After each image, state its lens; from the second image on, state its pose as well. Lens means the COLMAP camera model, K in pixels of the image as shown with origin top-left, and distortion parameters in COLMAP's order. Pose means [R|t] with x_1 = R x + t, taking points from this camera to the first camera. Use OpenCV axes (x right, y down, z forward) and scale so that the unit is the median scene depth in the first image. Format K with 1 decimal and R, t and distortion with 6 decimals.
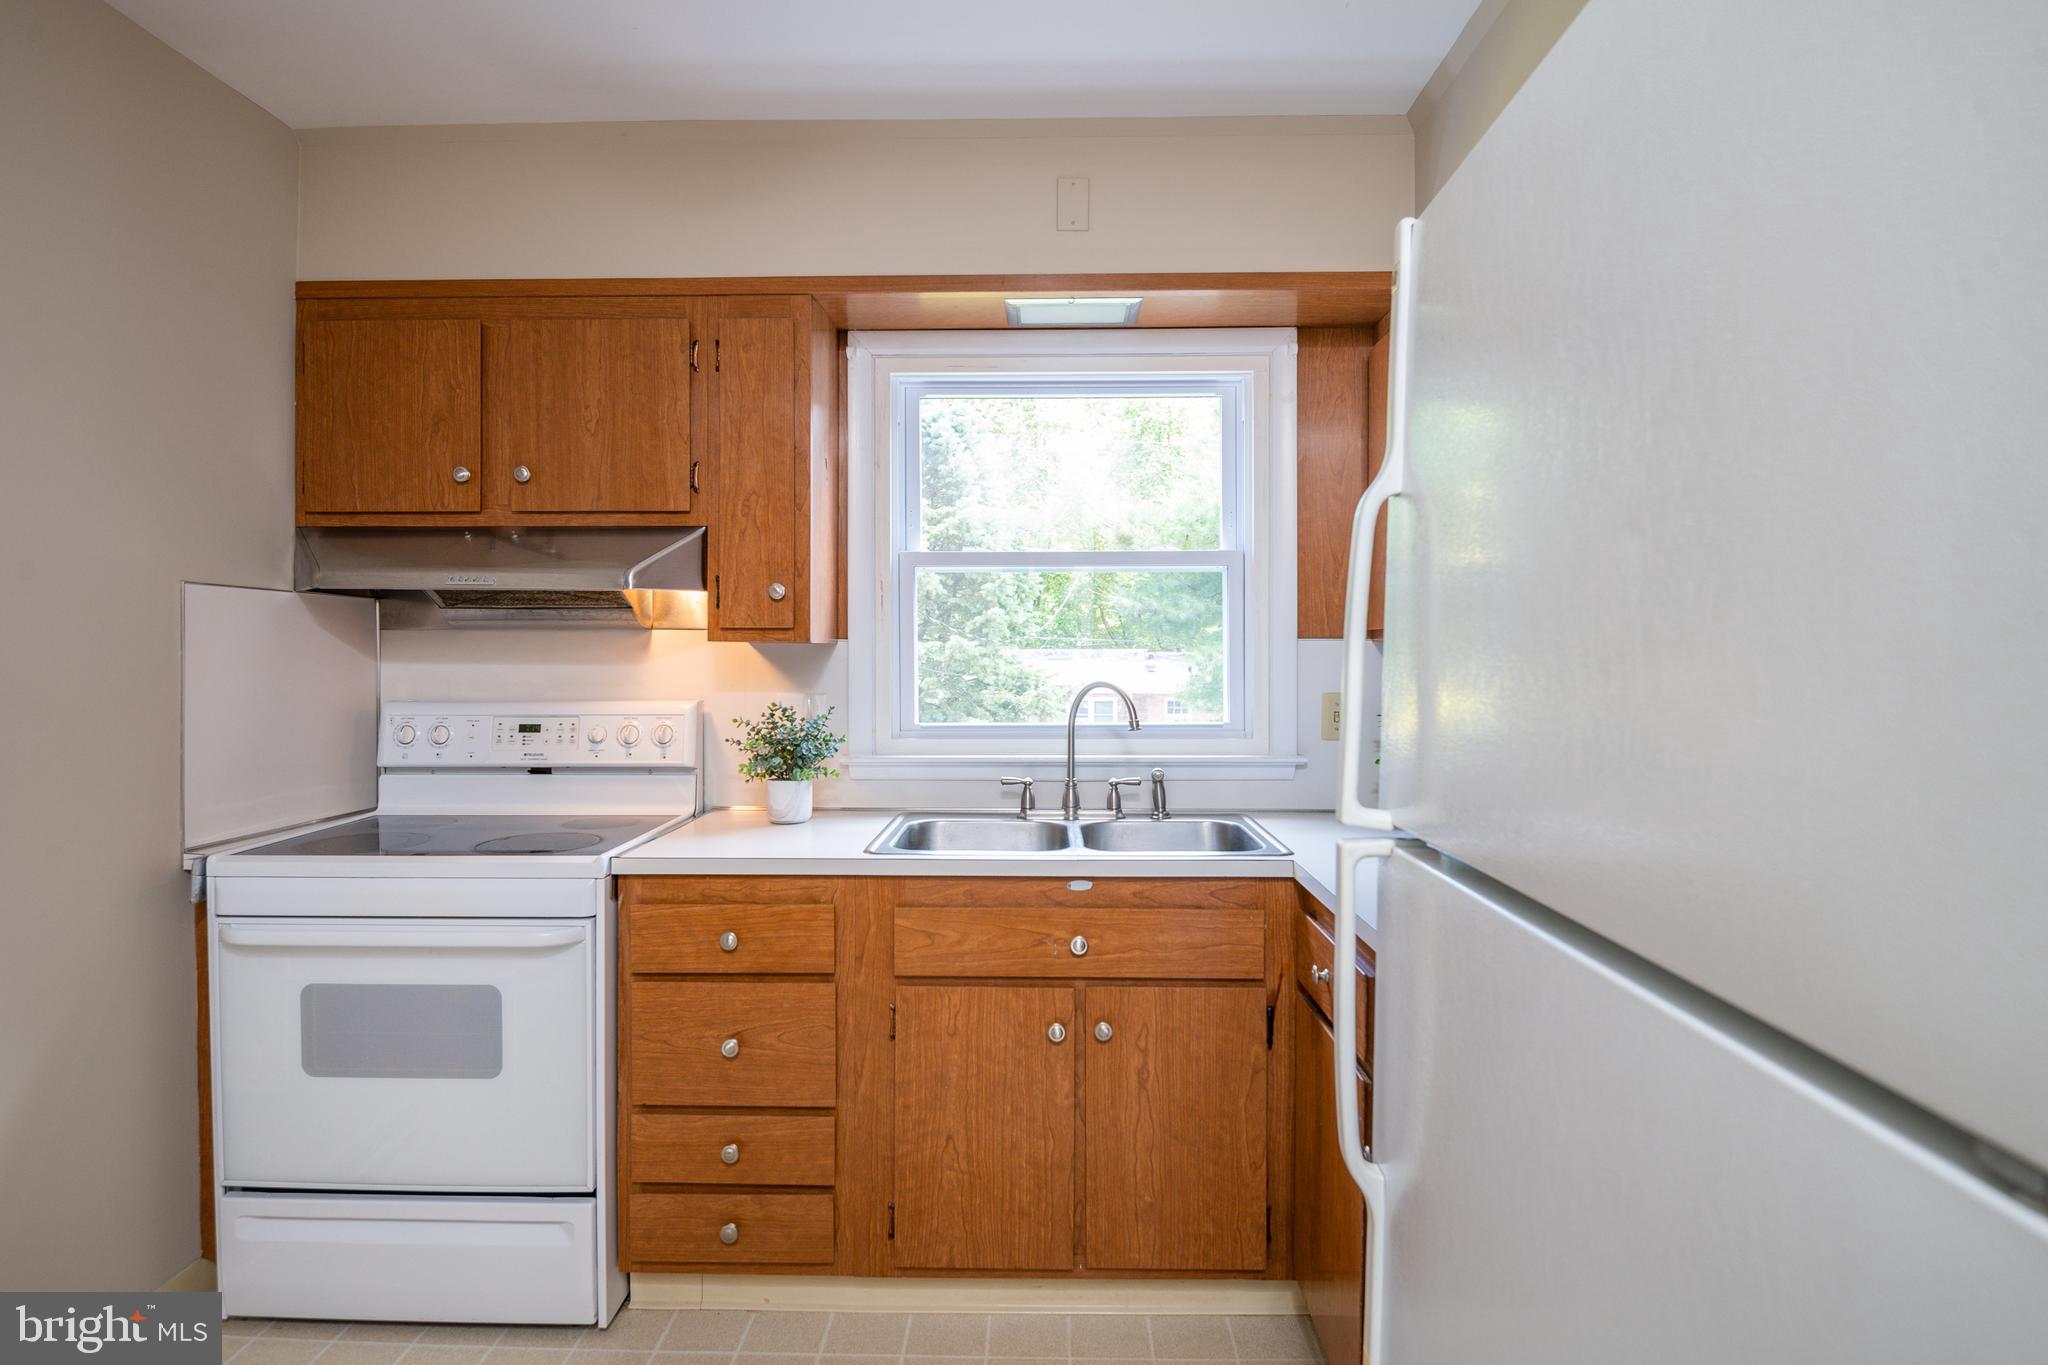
lens RADIAL K [[1092.4, 0, 1007.5], [0, 1092.4, 662.0], [0, 0, 1]] dist [0.006066, -0.022348]
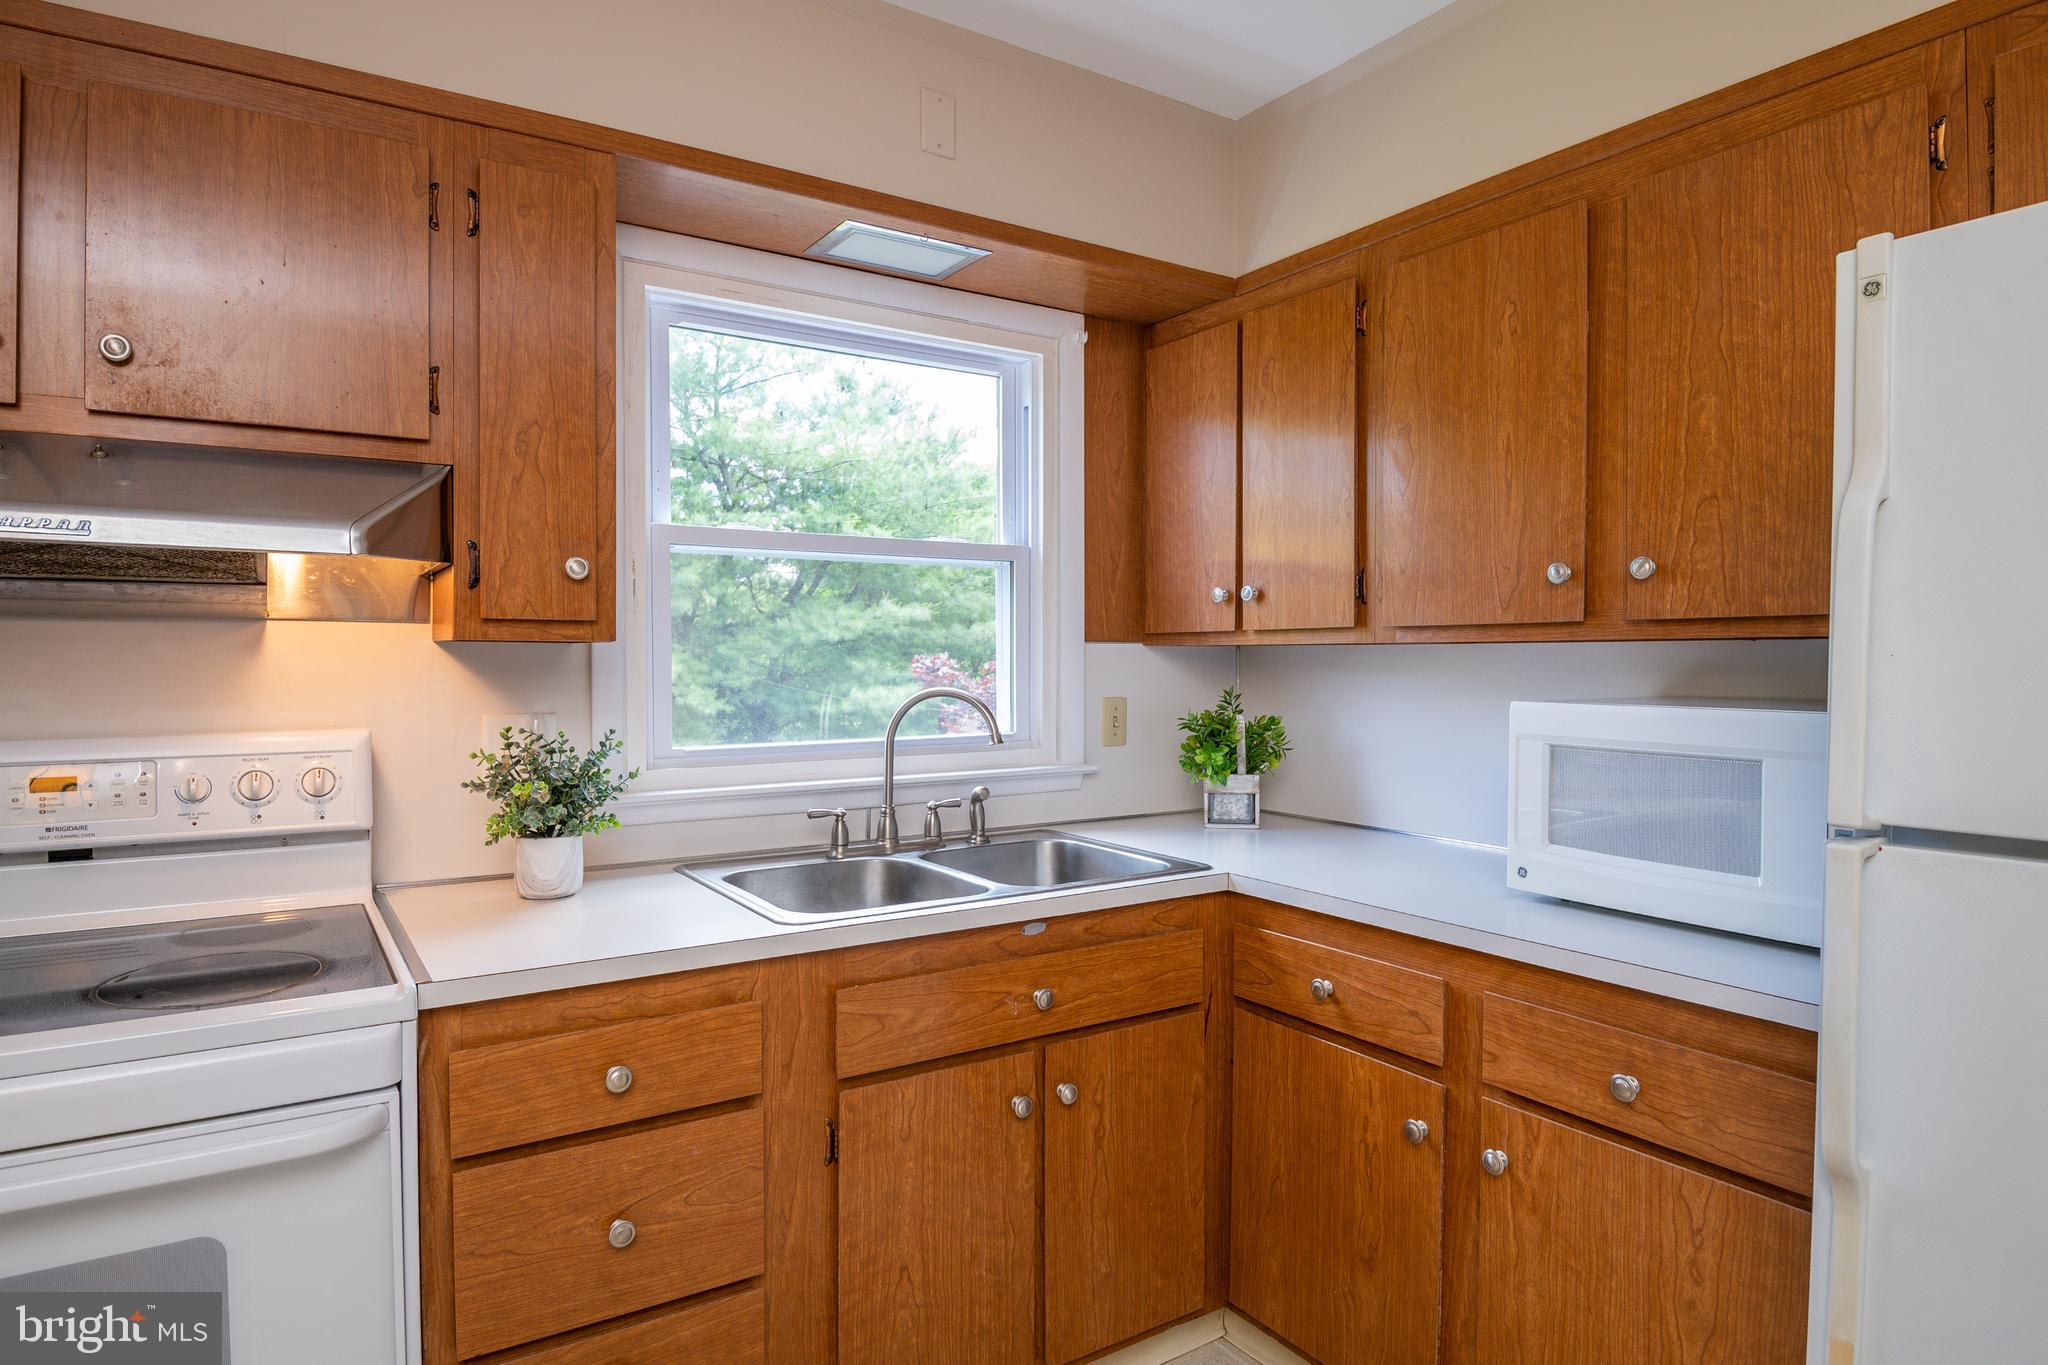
lens RADIAL K [[1135.1, 0, 1002.9], [0, 1135.1, 672.2], [0, 0, 1]] dist [0.002379, -0.024873]
pose [[0.829006, -0.006815, 0.559198, -0.388909], [0.003327, 0.999968, 0.007253, -0.002301], [-0.559230, -0.004152, 0.829002, 0.242342]]
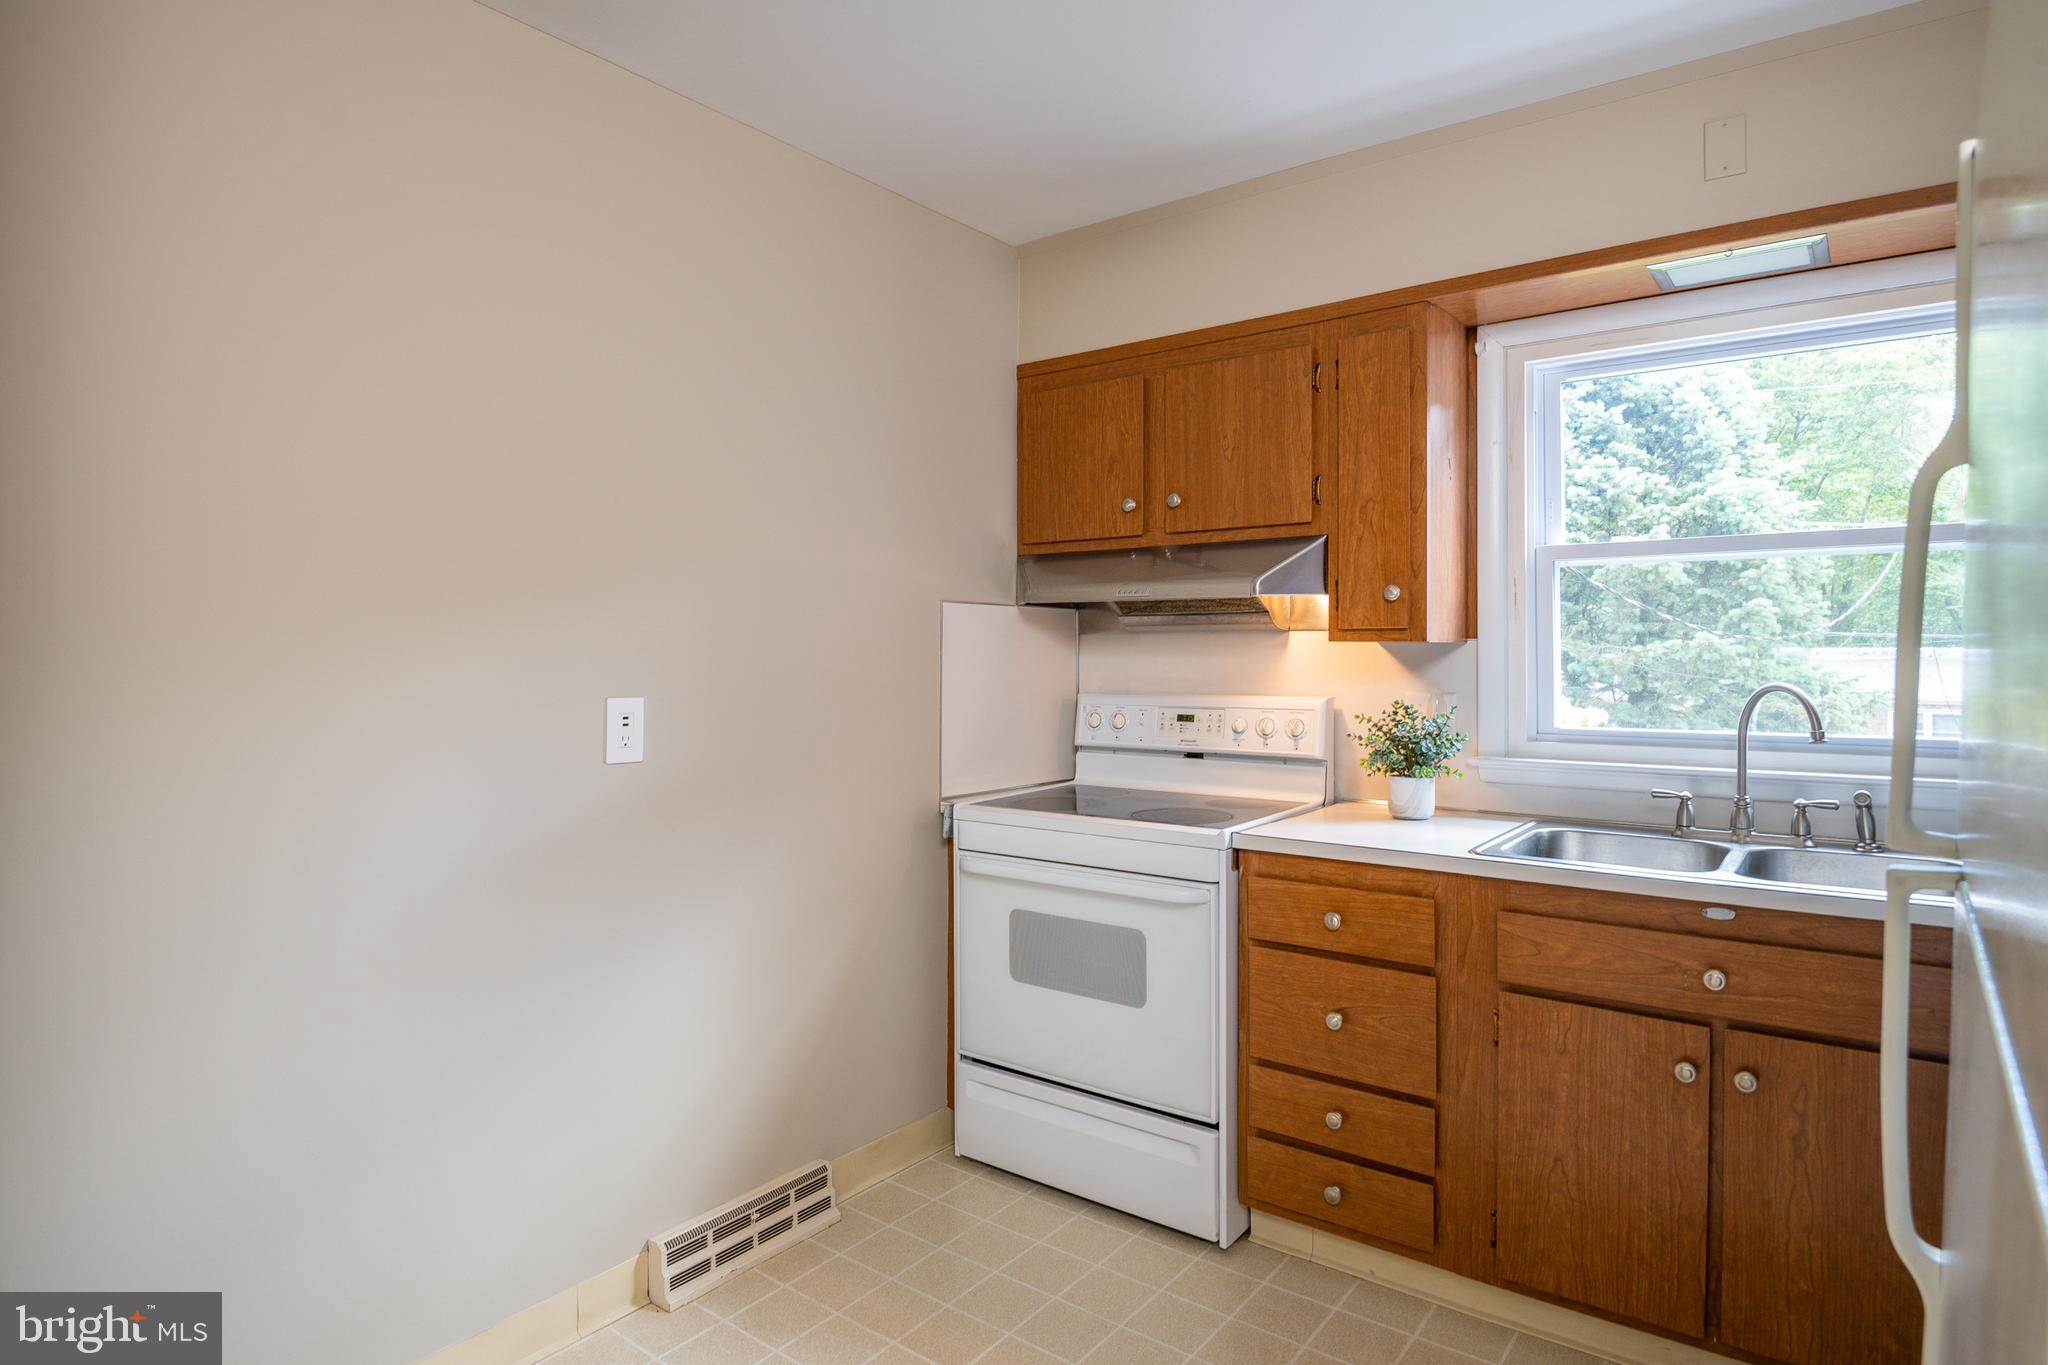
lens RADIAL K [[1088.8, 0, 1025.5], [0, 1088.8, 649.5], [0, 0, 1]] dist [0.015478, -0.035235]
pose [[0.813869, -0.003507, -0.581038, 0.106127], [-0.003136, 0.999941, -0.010427, 0.000653], [0.581041, 0.010308, 0.813809, -0.043247]]
